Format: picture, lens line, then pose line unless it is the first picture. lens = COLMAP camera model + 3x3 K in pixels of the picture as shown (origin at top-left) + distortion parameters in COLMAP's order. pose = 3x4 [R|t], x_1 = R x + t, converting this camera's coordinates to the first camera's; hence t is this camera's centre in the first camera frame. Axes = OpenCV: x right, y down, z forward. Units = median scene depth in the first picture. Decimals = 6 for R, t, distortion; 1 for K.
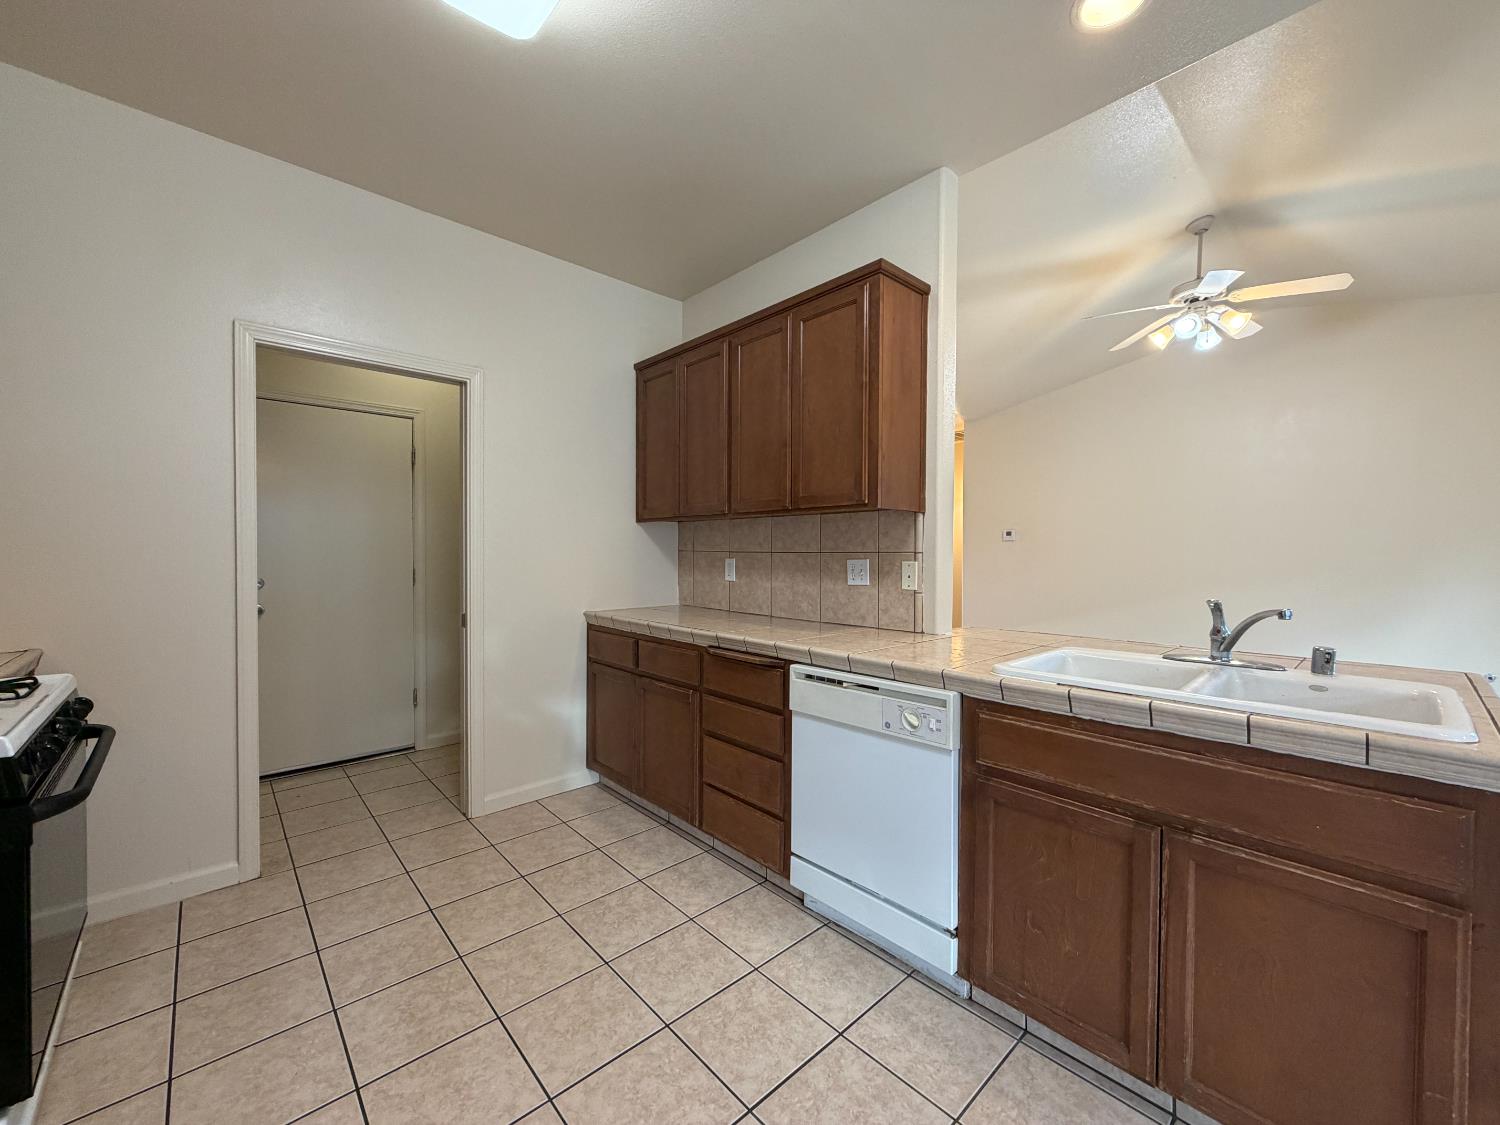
lens RADIAL K [[599.0, 0, 749.8], [0, 599.0, 564.4], [0, 0, 1]] dist [0.005429, -0.000263]
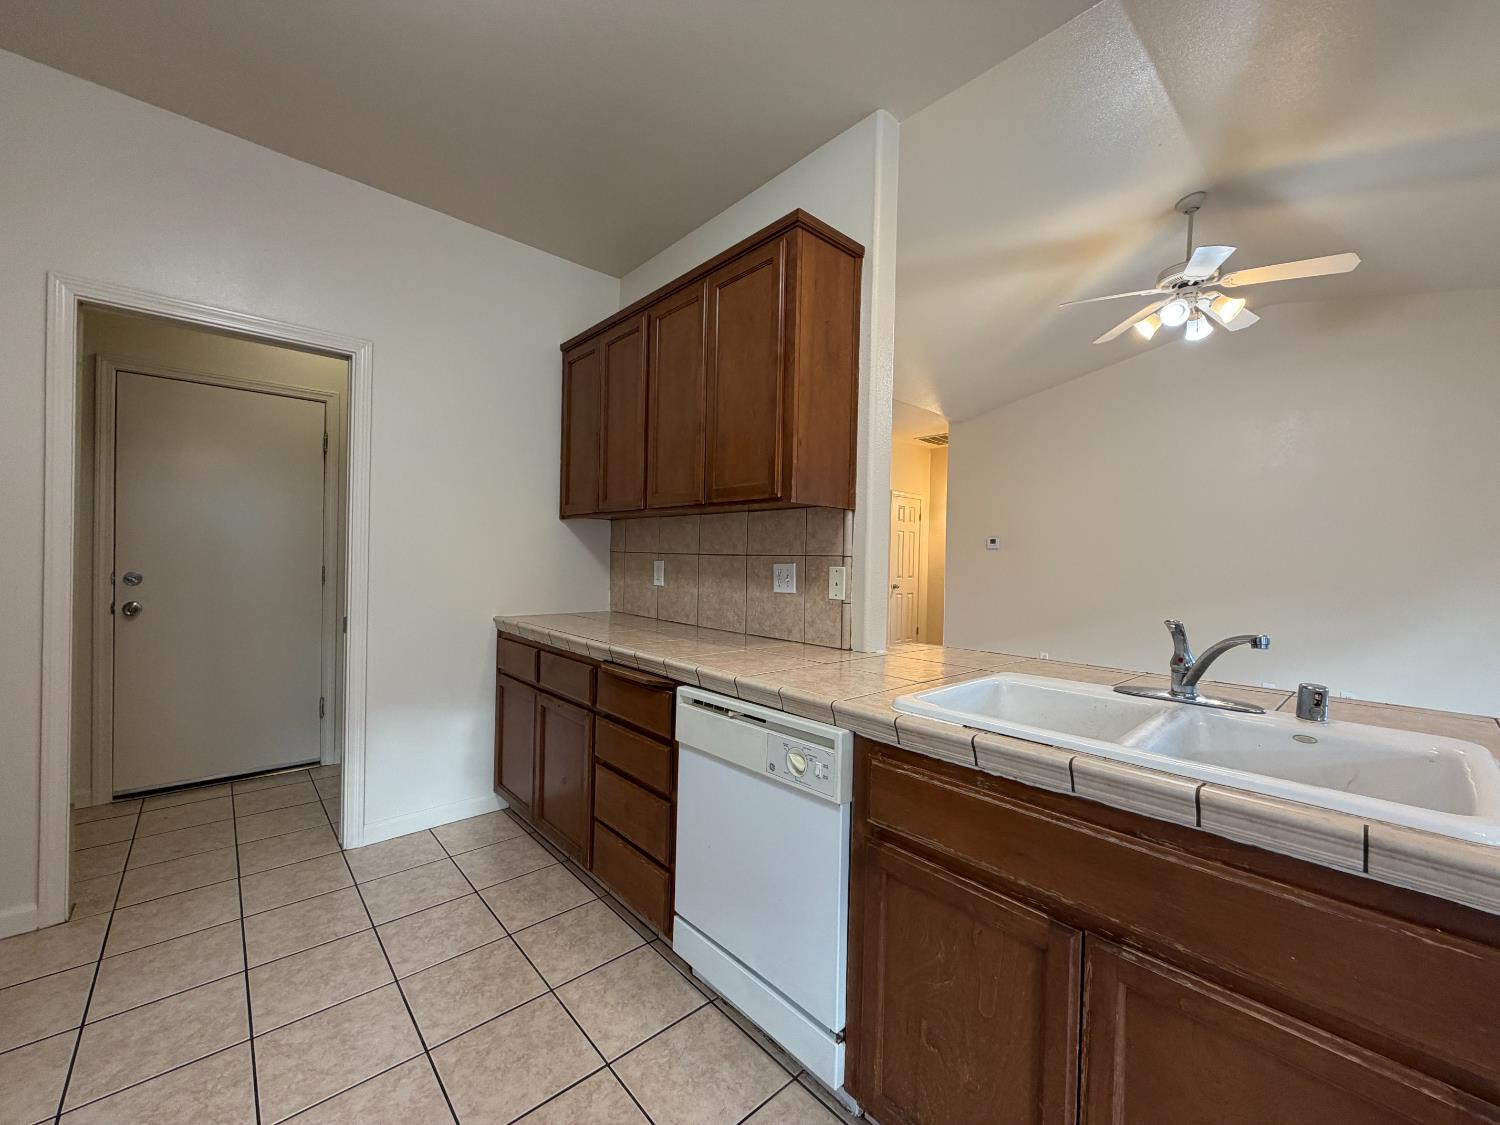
lens RADIAL K [[597.2, 0, 748.4], [0, 597.2, 564.4], [0, 0, 1]] dist [0.003248, 0.000429]
pose [[0.999797, 0.017562, -0.009921, 0.160039], [-0.017656, 0.999799, -0.009453, 0.002417], [0.009753, 0.009626, 0.999906, 0.152135]]
